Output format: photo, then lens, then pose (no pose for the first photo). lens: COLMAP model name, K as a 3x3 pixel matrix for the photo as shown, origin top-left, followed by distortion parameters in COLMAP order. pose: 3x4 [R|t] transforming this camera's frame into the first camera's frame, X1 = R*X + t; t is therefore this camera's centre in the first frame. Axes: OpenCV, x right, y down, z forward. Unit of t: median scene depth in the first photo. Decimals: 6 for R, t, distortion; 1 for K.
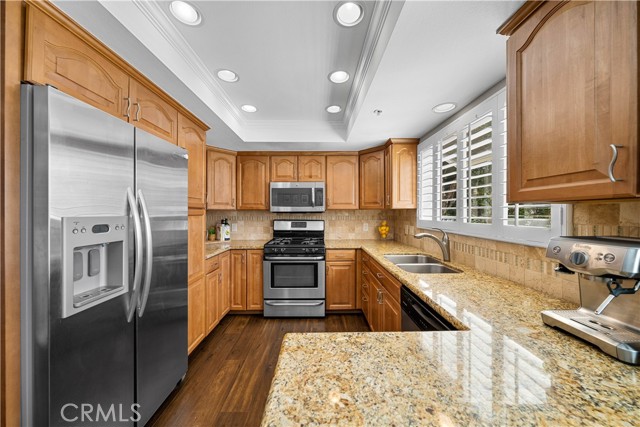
lens RADIAL K [[230.1, 0, 318.5], [0, 230.1, 212.7], [0, 0, 1]] dist [0.000237, -0.000218]
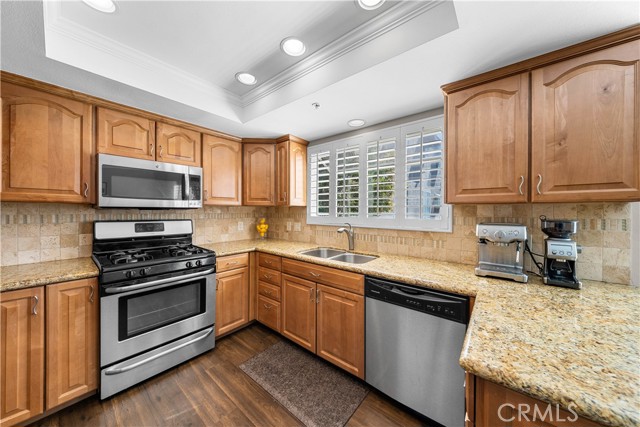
lens RADIAL K [[223.2, 0, 321.0], [0, 223.2, 211.5], [0, 0, 1]] dist [-0.002353, -0.000006]
pose [[0.629467, 0.000967, 0.777027, -0.316797], [-0.004610, 0.999986, 0.002491, 0.004087], [-0.777014, -0.005150, 0.629463, 0.270453]]
